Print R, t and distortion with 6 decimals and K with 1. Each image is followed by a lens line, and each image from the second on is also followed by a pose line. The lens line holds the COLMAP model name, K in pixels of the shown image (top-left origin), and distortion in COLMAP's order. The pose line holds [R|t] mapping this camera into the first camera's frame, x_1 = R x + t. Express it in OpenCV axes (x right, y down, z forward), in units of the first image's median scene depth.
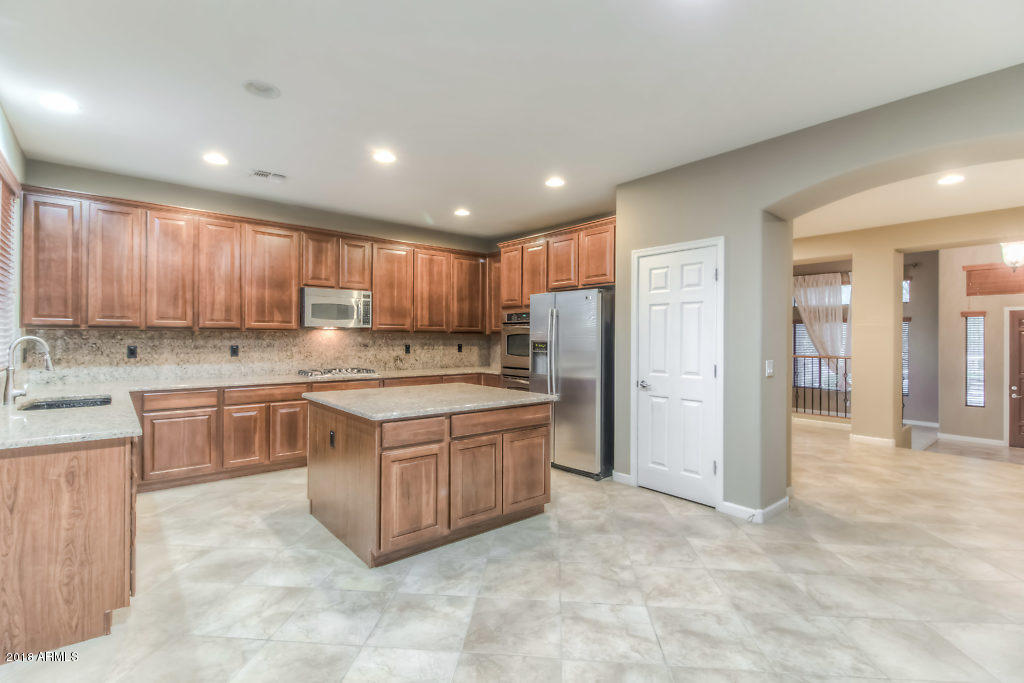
lens RADIAL K [[477.4, 0, 514.2], [0, 477.4, 338.1], [0, 0, 1]] dist [0.028415, -0.010852]
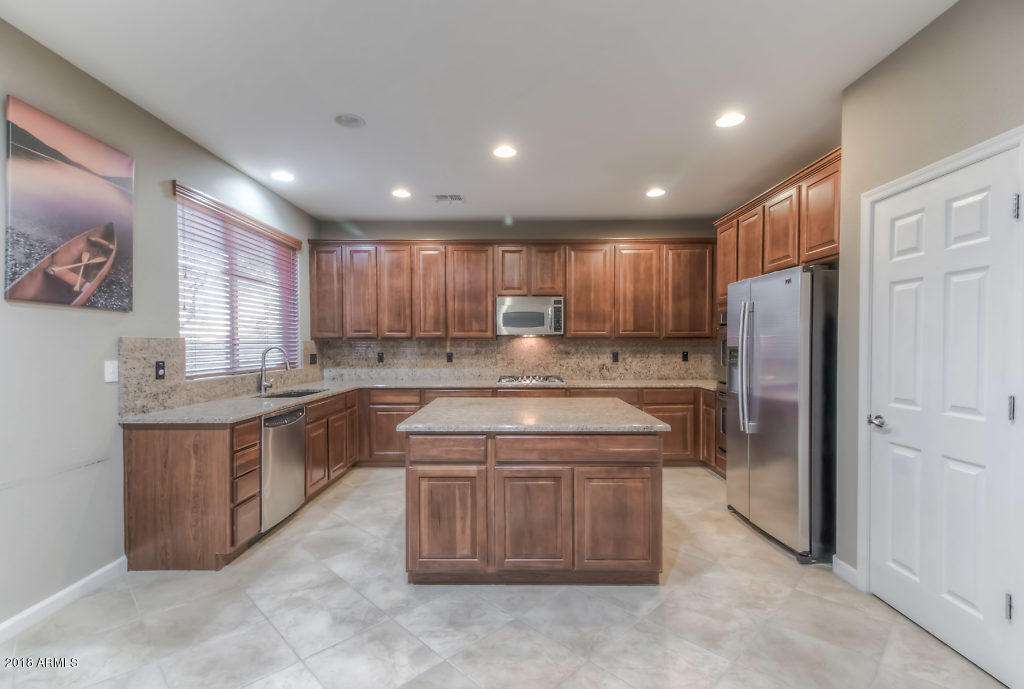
lens RADIAL K [[477.4, 0, 509.1], [0, 477.4, 352.2], [0, 0, 1]] dist [0.028415, -0.010852]
pose [[0.756229, 0.001628, -0.654305, 0.293013], [0.007519, 0.999909, 0.011179, 0.002583], [0.654264, -0.013374, 0.756148, 0.246696]]
